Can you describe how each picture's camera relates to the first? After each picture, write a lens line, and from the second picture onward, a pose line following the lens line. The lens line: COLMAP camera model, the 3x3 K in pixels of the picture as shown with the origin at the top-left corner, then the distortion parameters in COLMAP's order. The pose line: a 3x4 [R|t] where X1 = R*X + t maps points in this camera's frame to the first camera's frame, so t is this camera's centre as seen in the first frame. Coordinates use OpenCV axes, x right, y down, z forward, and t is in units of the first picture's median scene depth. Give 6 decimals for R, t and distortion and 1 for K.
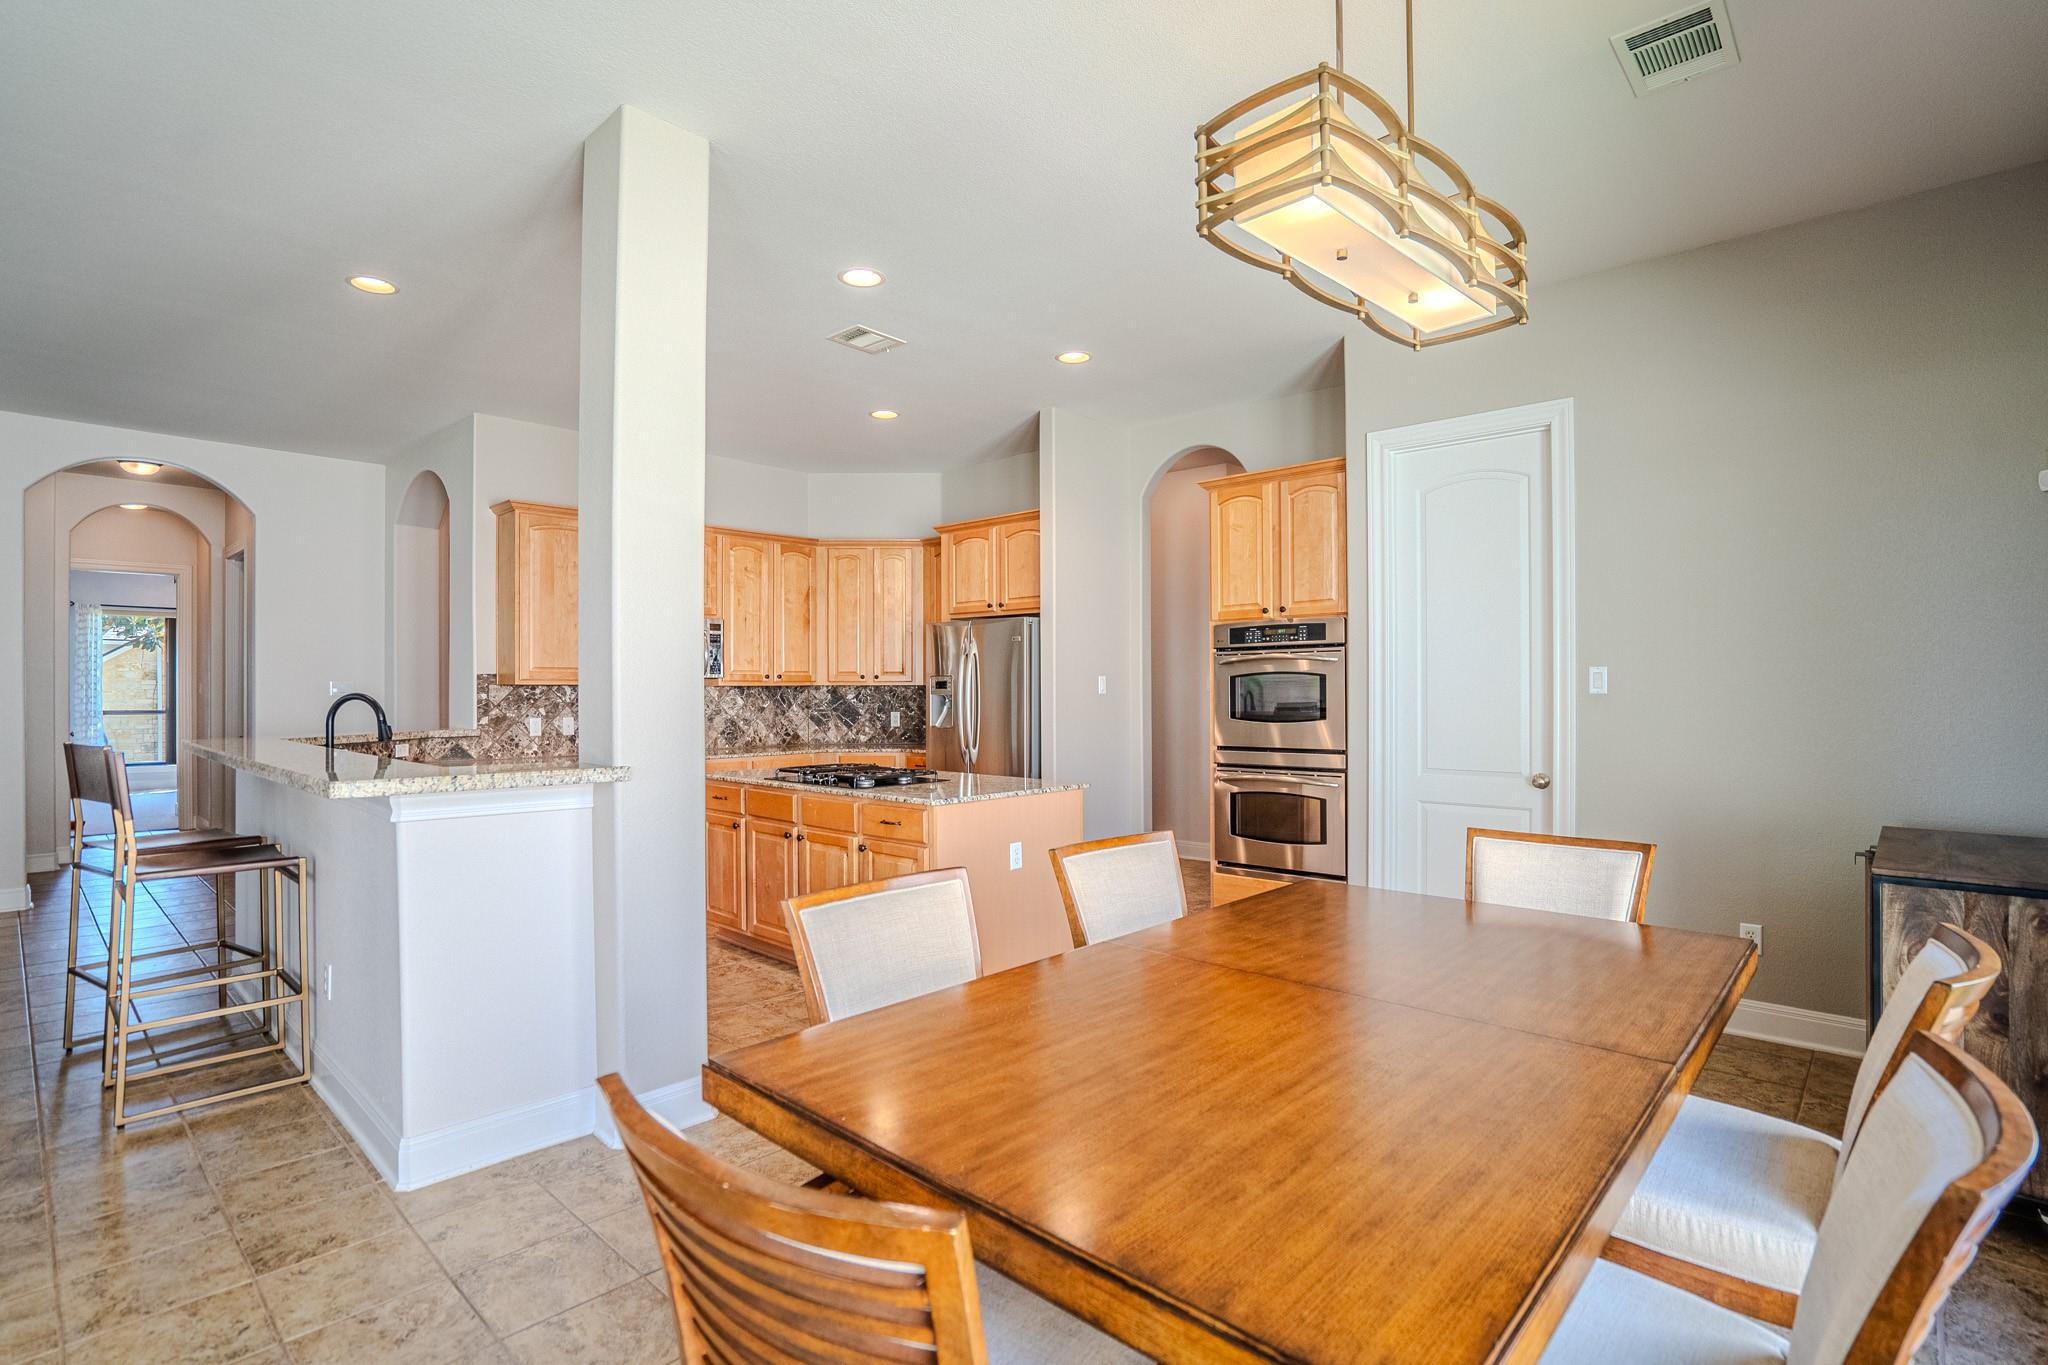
lens RADIAL K [[969.3, 0, 1024.0], [0, 969.3, 682.5], [0, 0, 1]] dist [-0.066483, 0.030149]
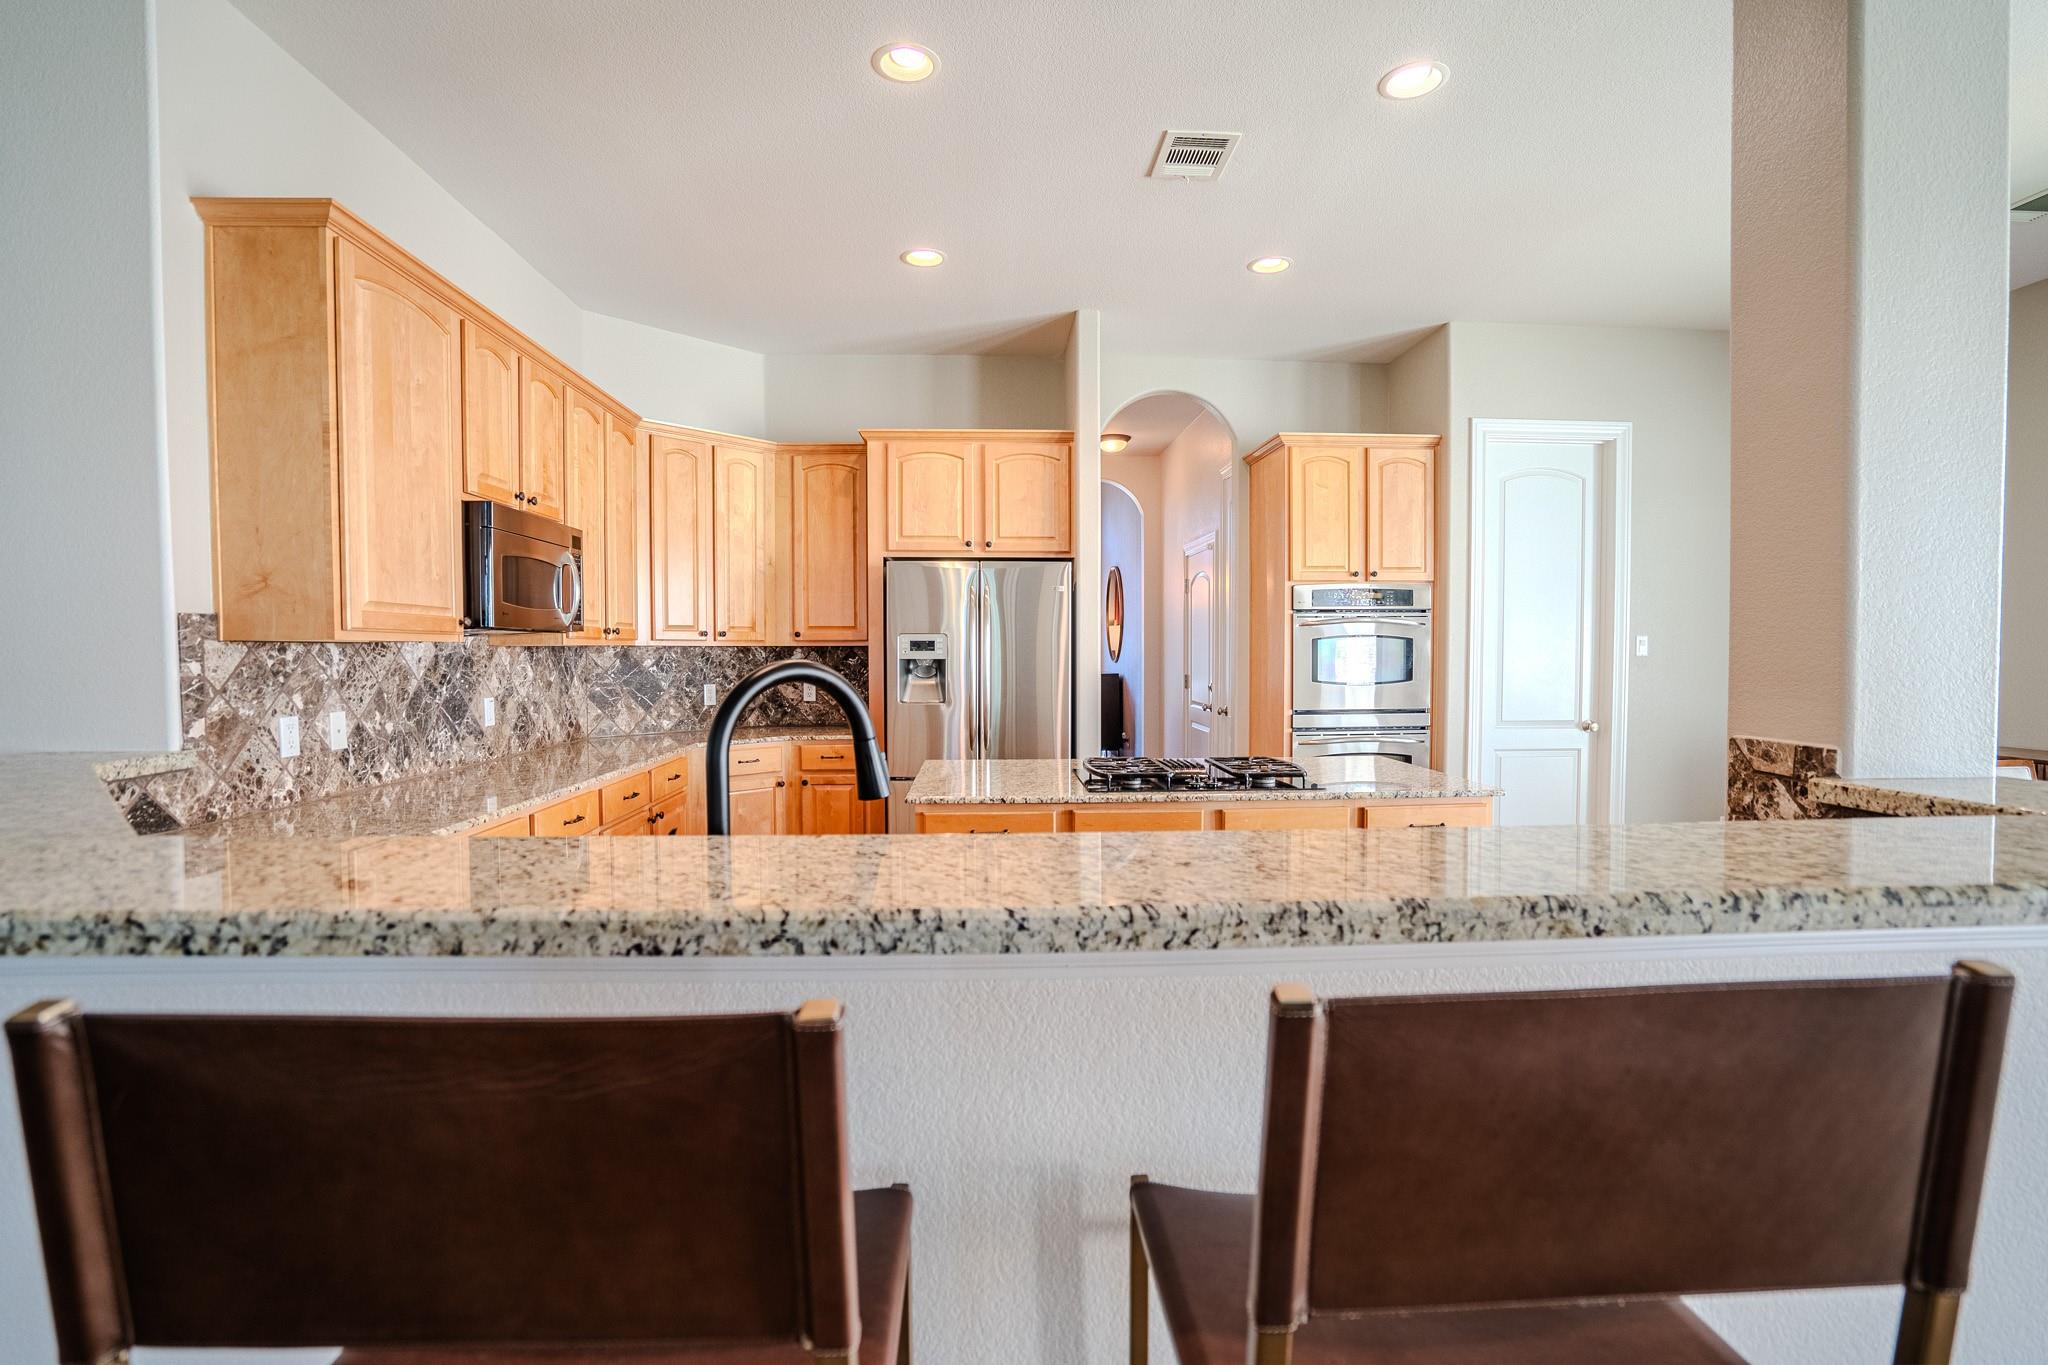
lens RADIAL K [[946.5, 0, 1026.9], [0, 946.5, 681.9], [0, 0, 1]] dist [-0.059870, 0.022035]
pose [[0.700915, -0.021708, 0.712915, -0.509521], [-0.005613, 0.999338, 0.035949, 0.003447], [-0.713223, -0.029199, 0.700329, 0.405431]]
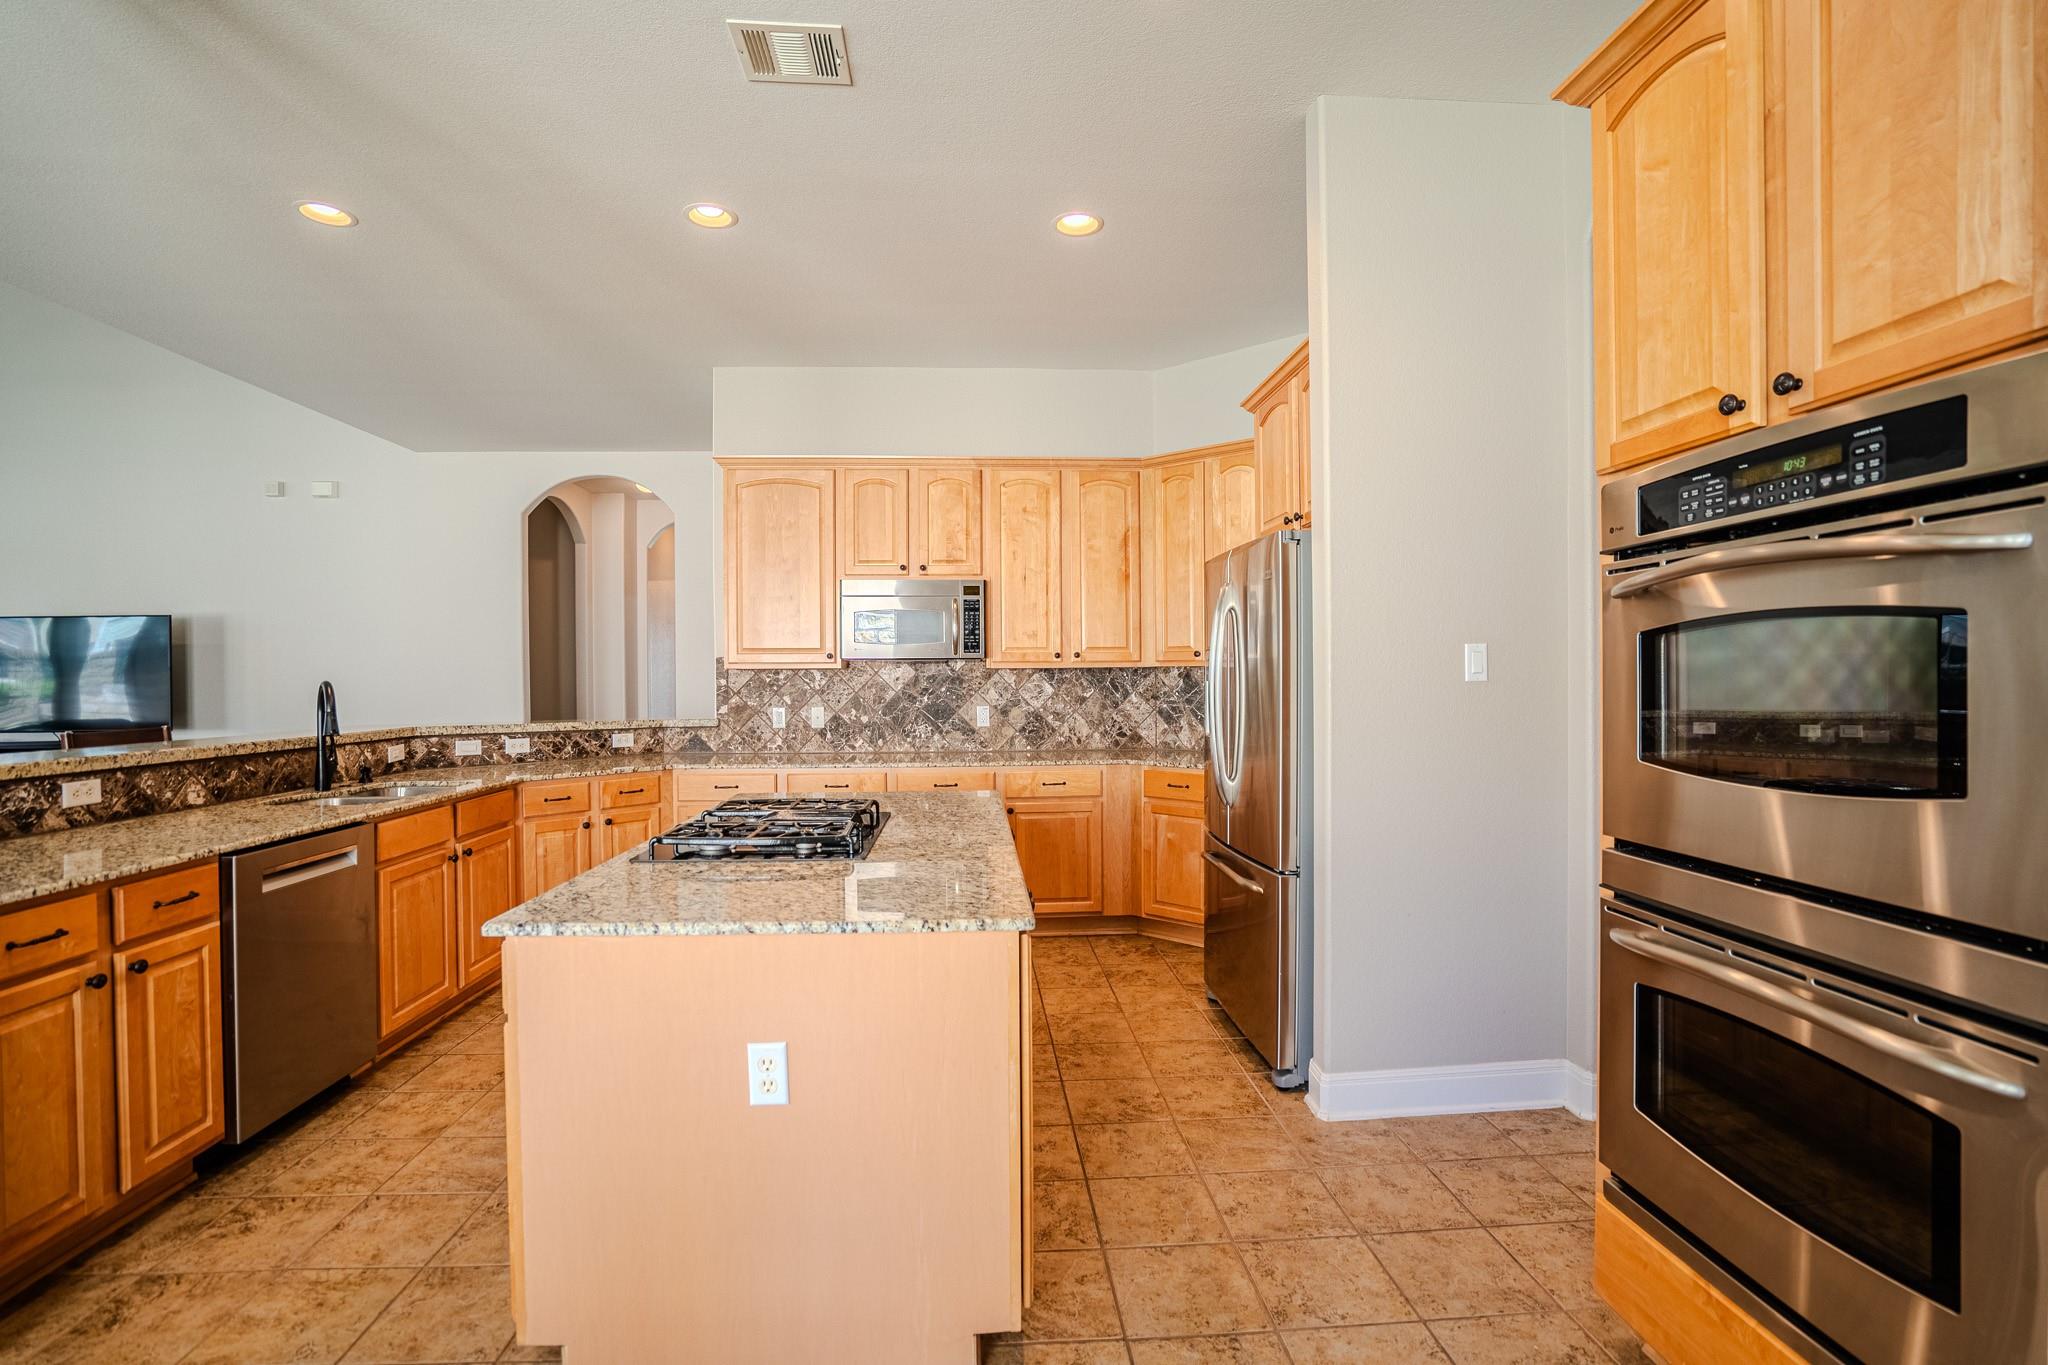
lens RADIAL K [[946.5, 0, 1026.9], [0, 946.5, 681.9], [0, 0, 1]] dist [-0.059870, 0.022035]
pose [[0.725180, 0.003784, -0.688549, 0.210723], [0.008999, 0.999847, 0.014972, 0.002999], [0.688501, -0.017053, 0.725035, 0.474951]]
